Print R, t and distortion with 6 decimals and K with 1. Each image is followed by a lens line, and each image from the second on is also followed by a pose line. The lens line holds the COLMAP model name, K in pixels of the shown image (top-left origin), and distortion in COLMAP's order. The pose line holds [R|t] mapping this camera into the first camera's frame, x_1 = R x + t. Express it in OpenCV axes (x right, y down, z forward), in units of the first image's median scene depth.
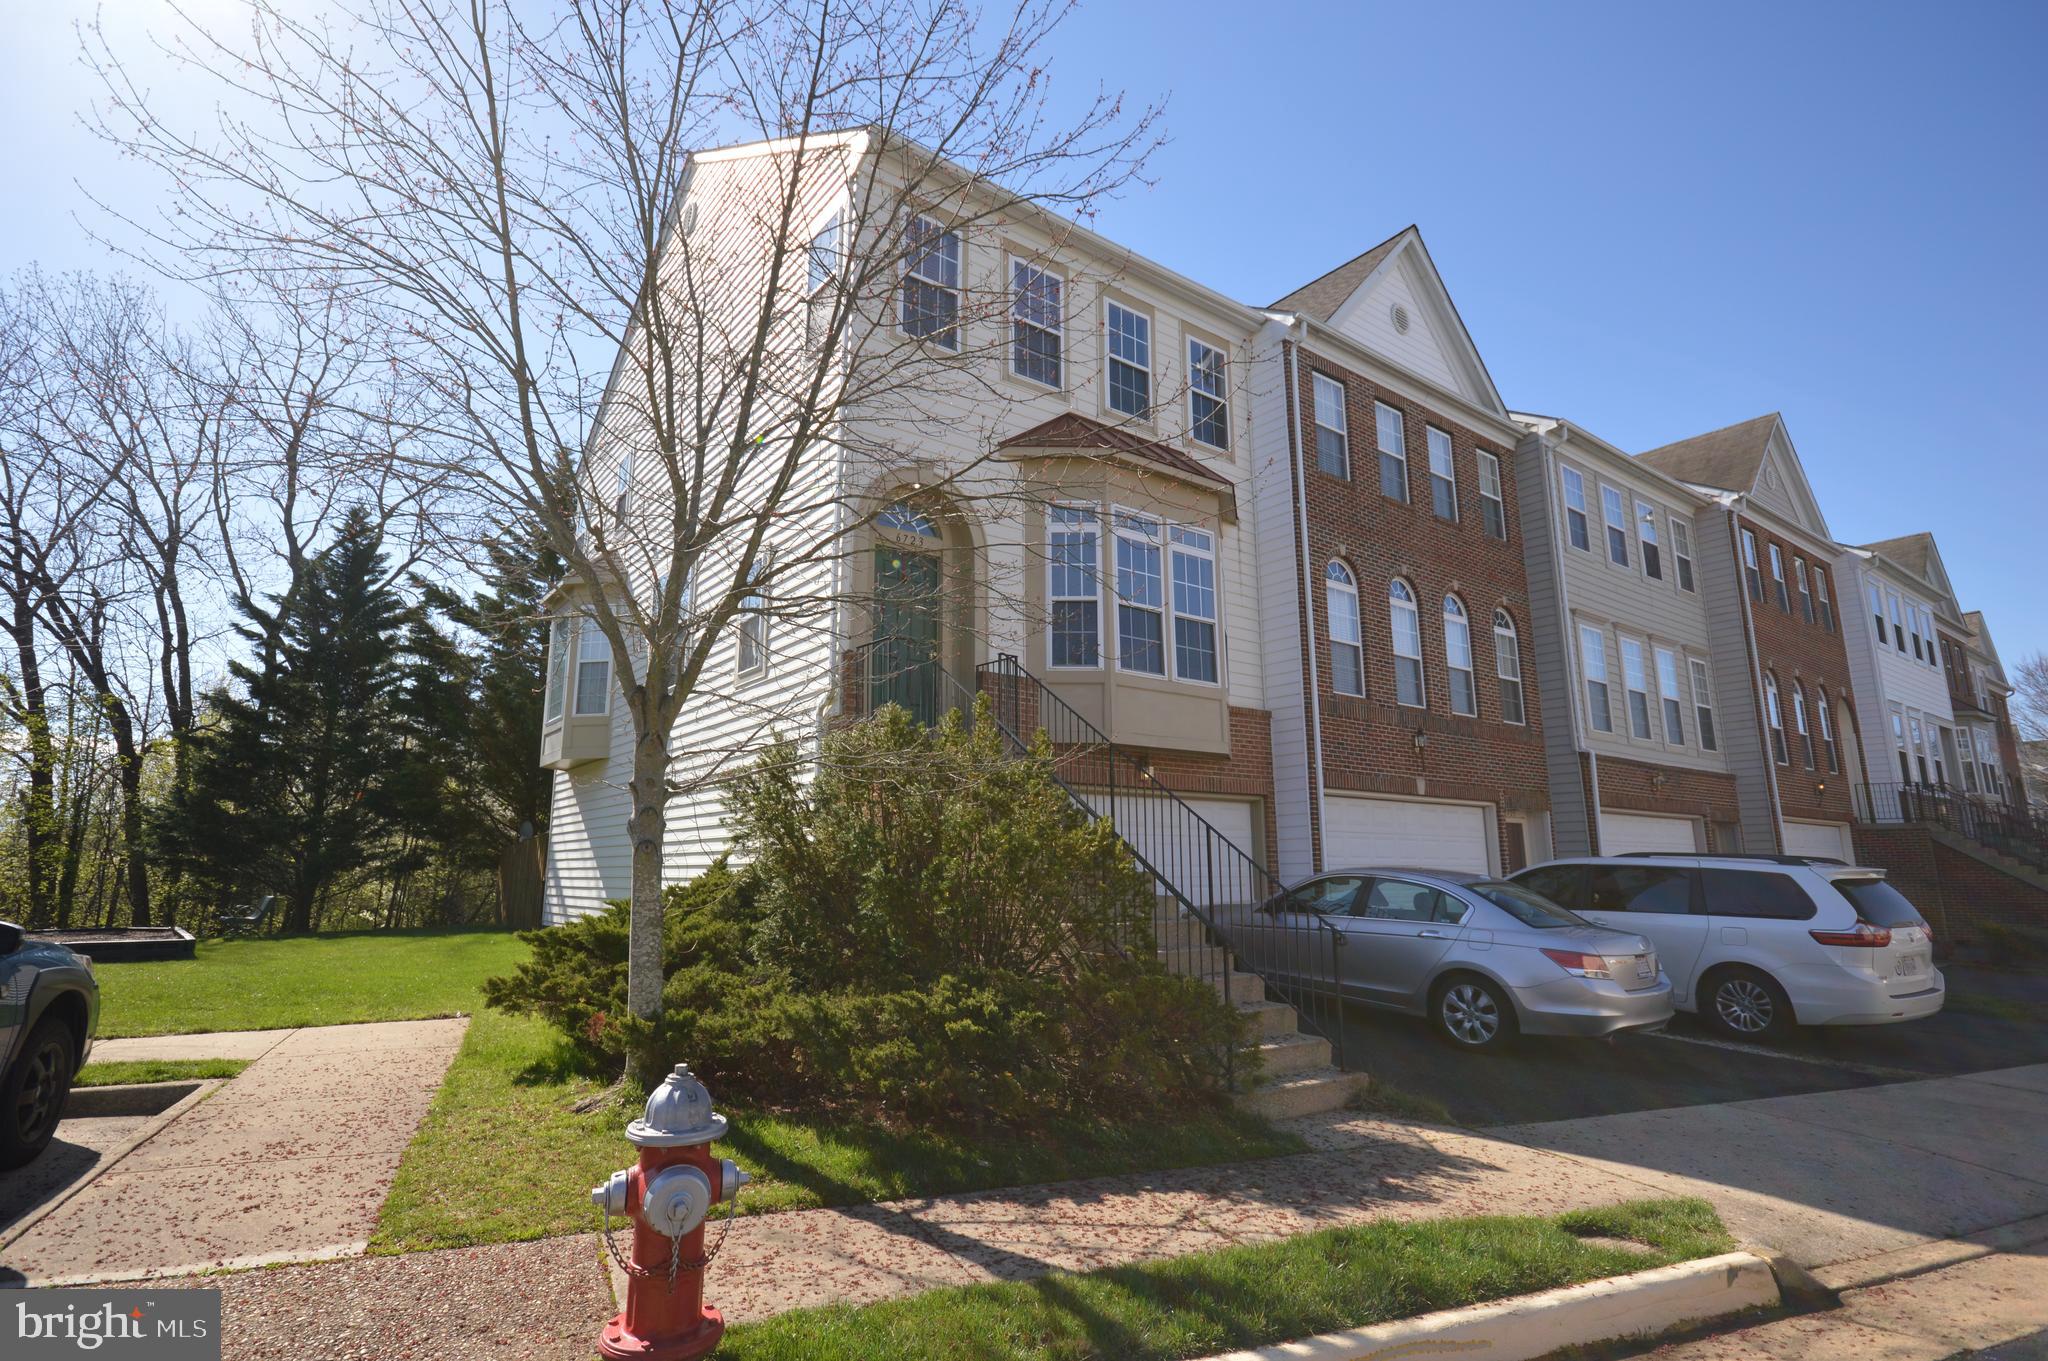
lens RADIAL K [[1014.4, 0, 1030.4], [0, 1014.4, 673.2], [0, 0, 1]] dist [-0.001821, 0.000083]
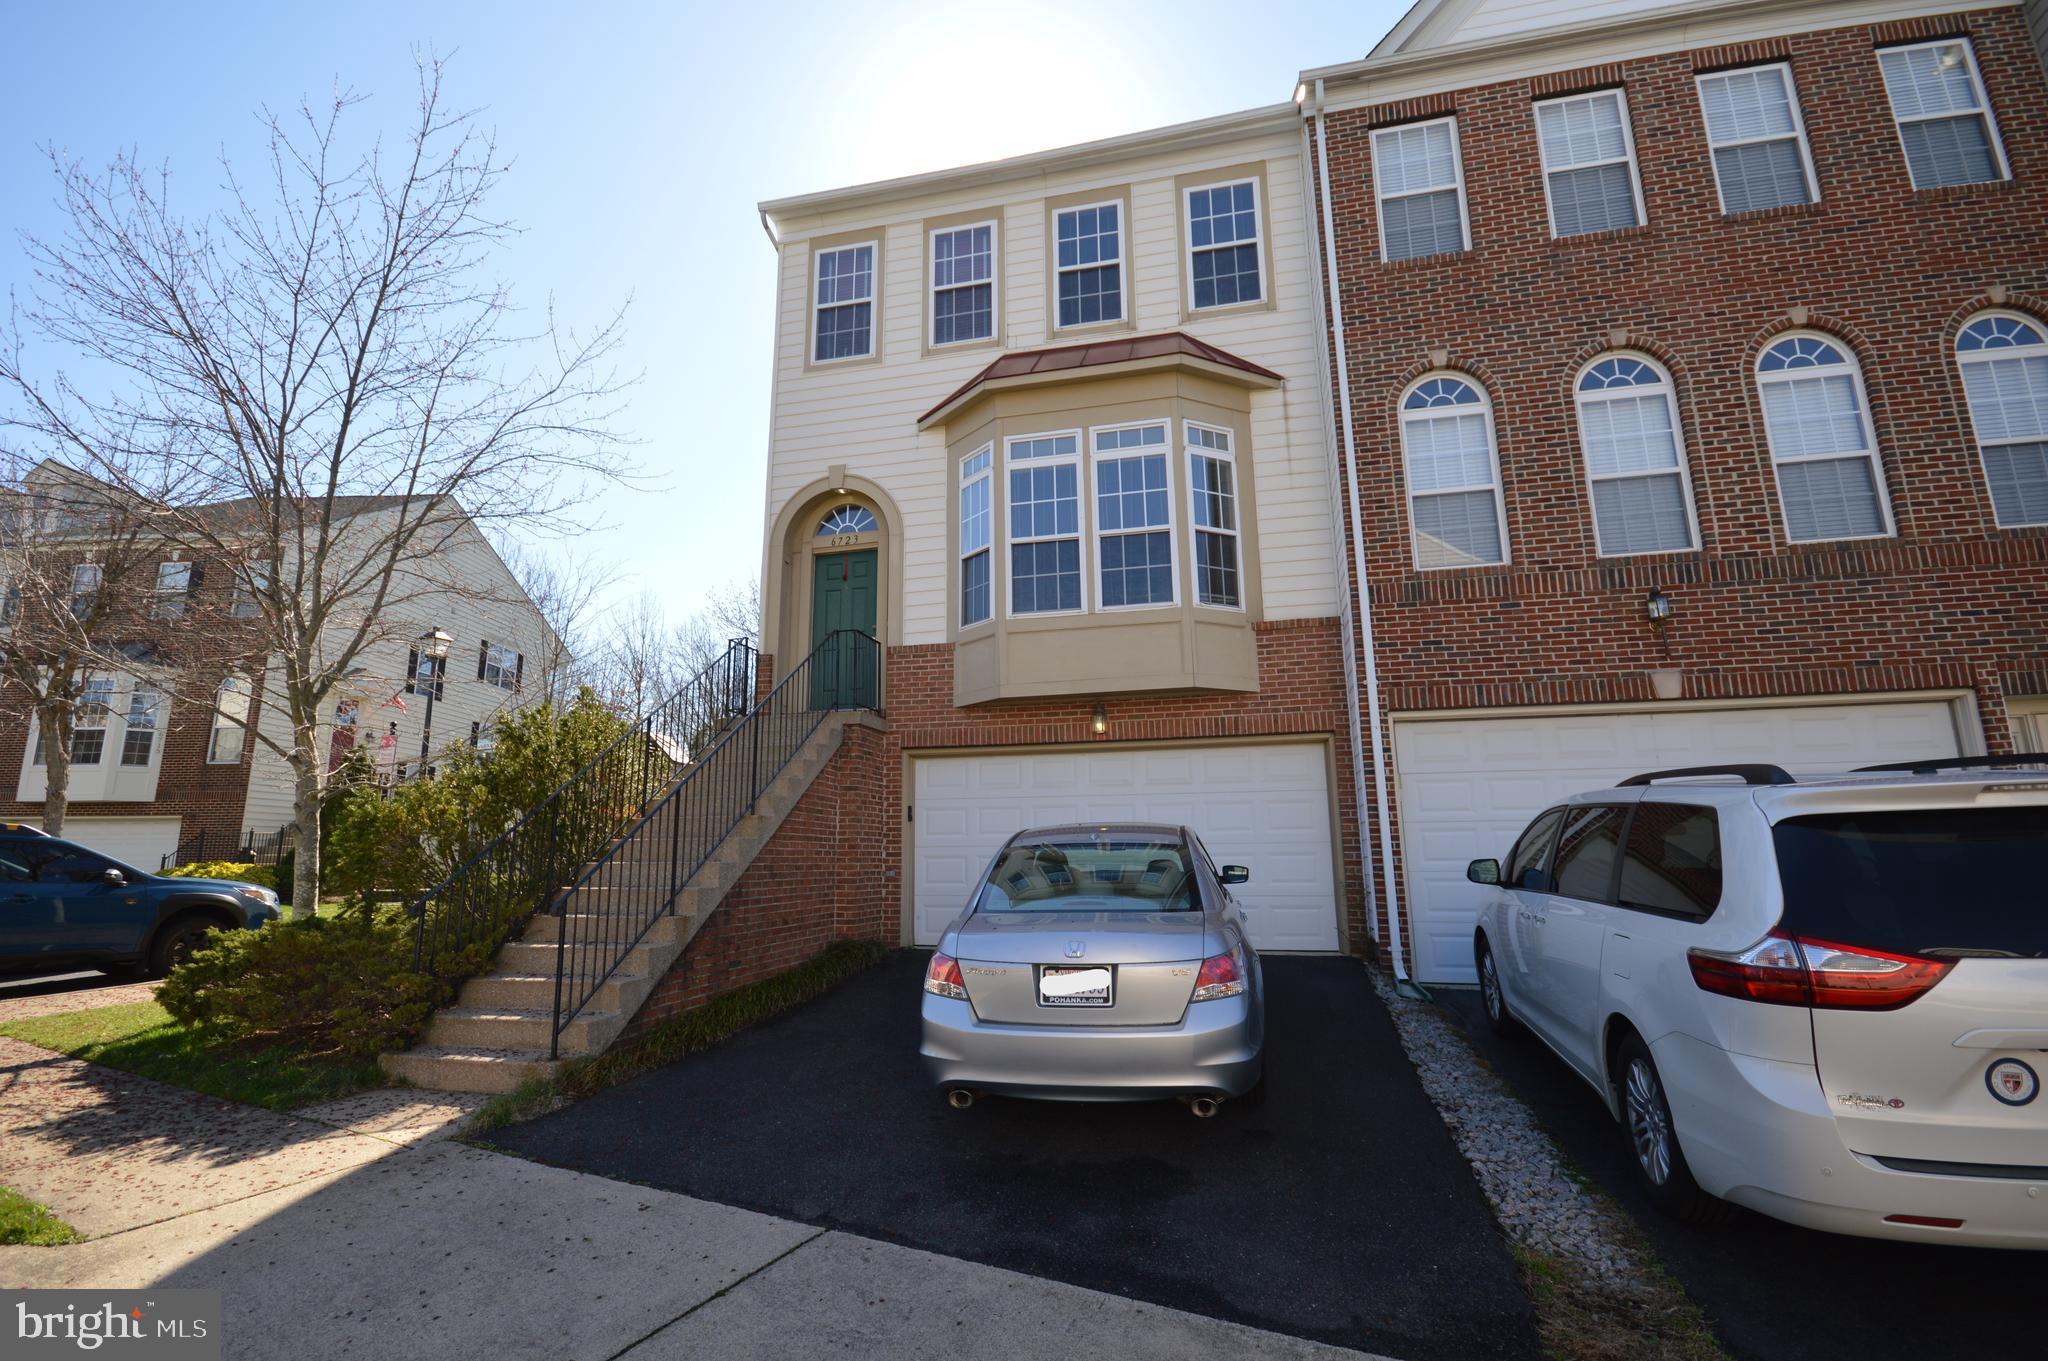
lens RADIAL K [[909.9, 0, 1012.3], [0, 909.9, 677.4], [0, 0, 1]] dist [0.007326, -0.010089]
pose [[0.638189, -0.153874, -0.754346, 0.588455], [0.157955, 0.985149, -0.067322, 0.090335], [0.753502, -0.076189, 0.653017, 0.394455]]
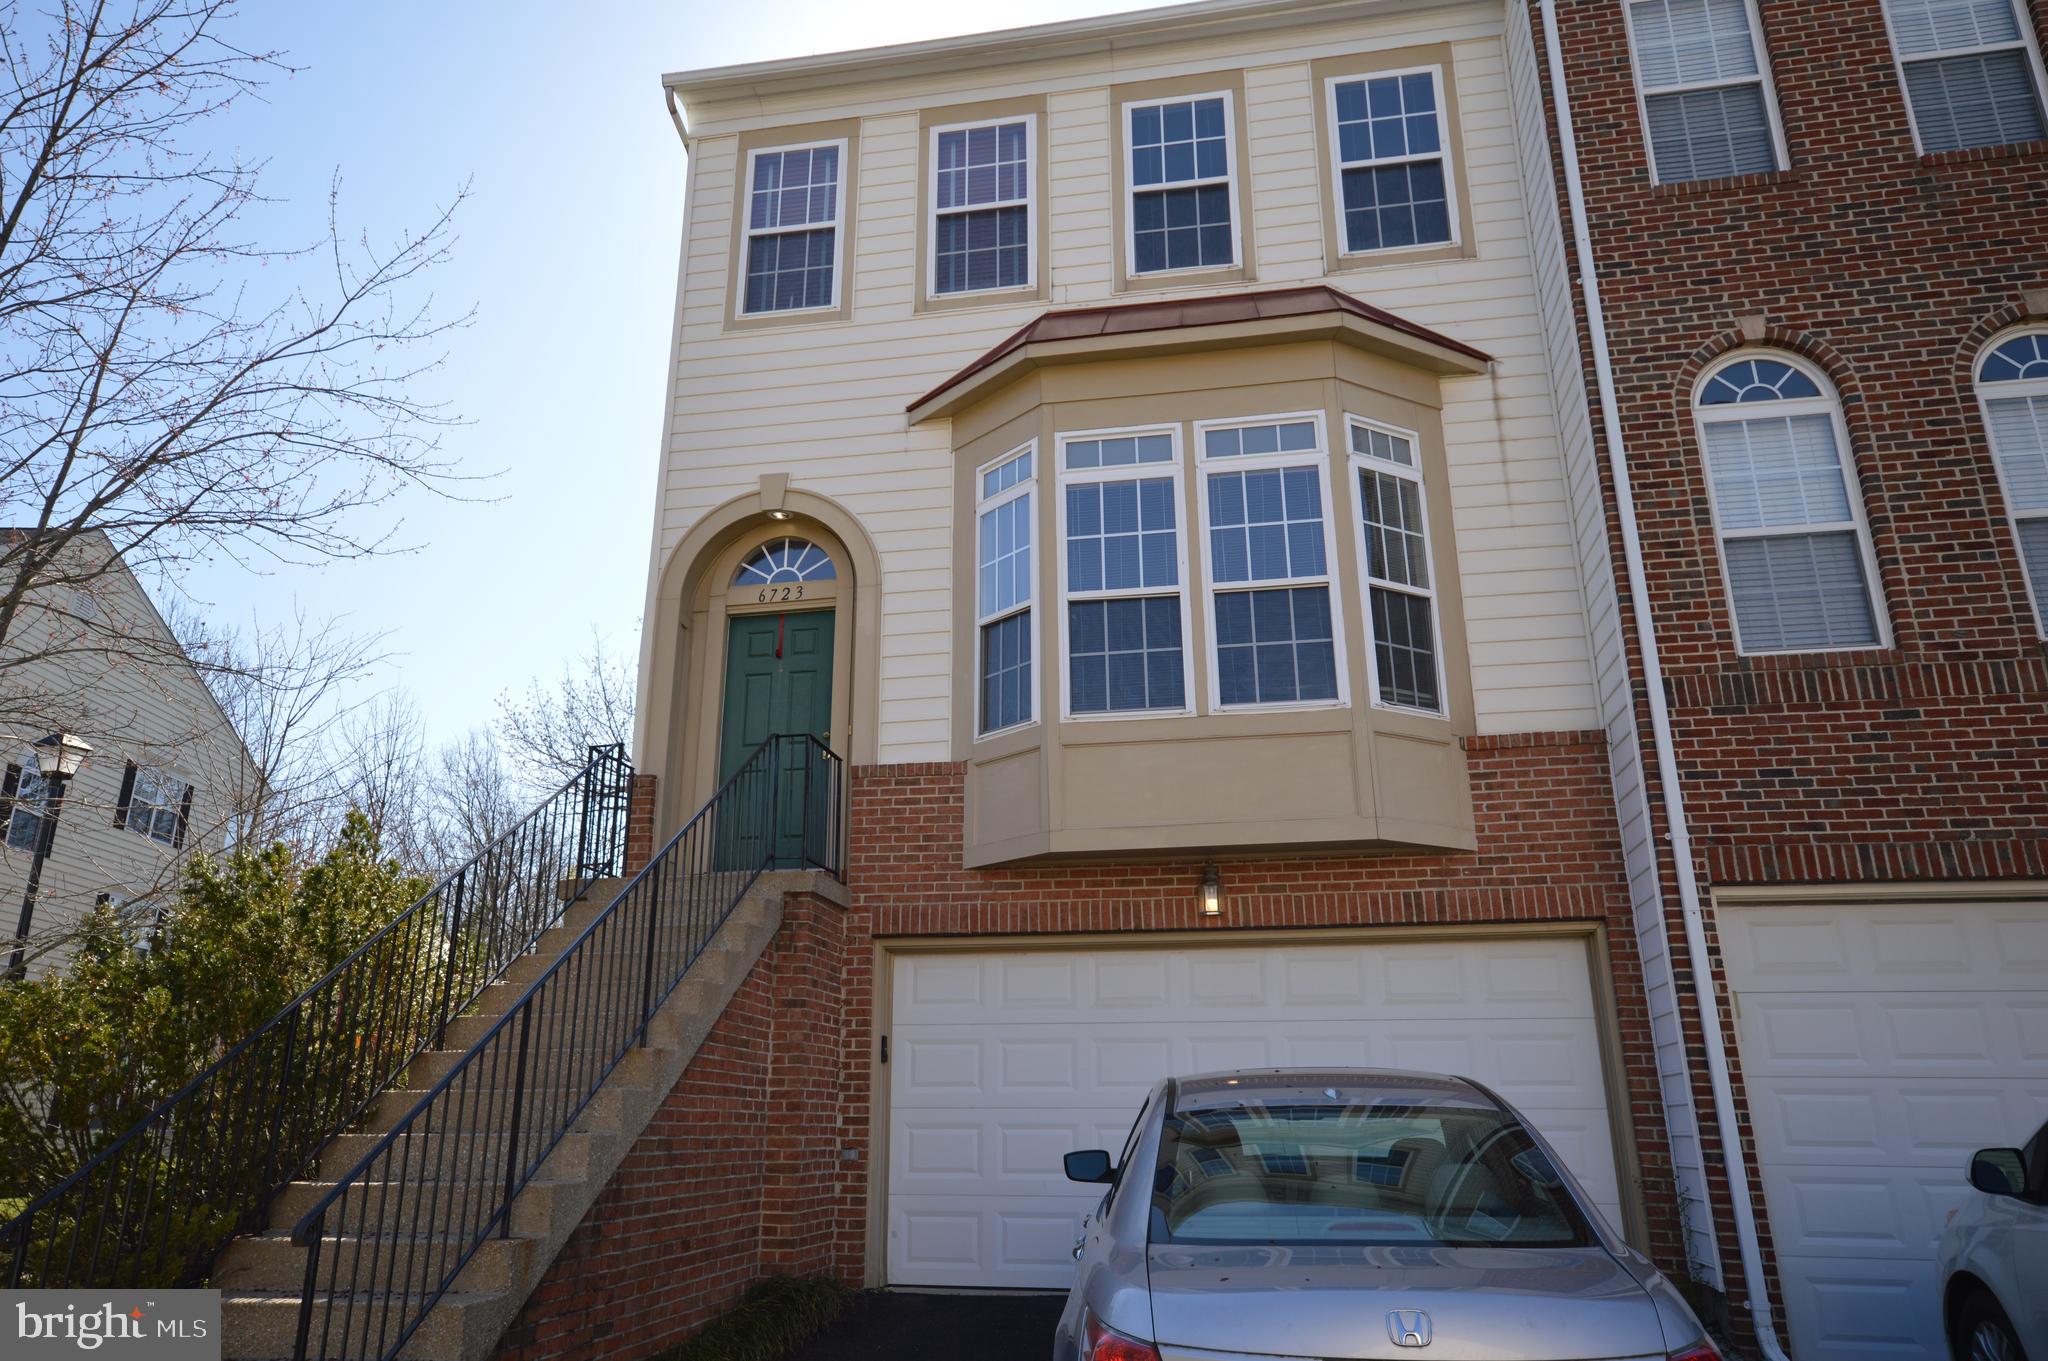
lens RADIAL K [[1359.5, 0, 1008.4], [0, 1359.5, 677.5], [0, 0, 1]] dist [0.022553, 0.001782]
pose [[0.678329, -0.227624, -0.698611, 0.497051], [0.141645, 0.973480, -0.179651, 0.088792], [0.720976, 0.022908, 0.692581, 0.394215]]
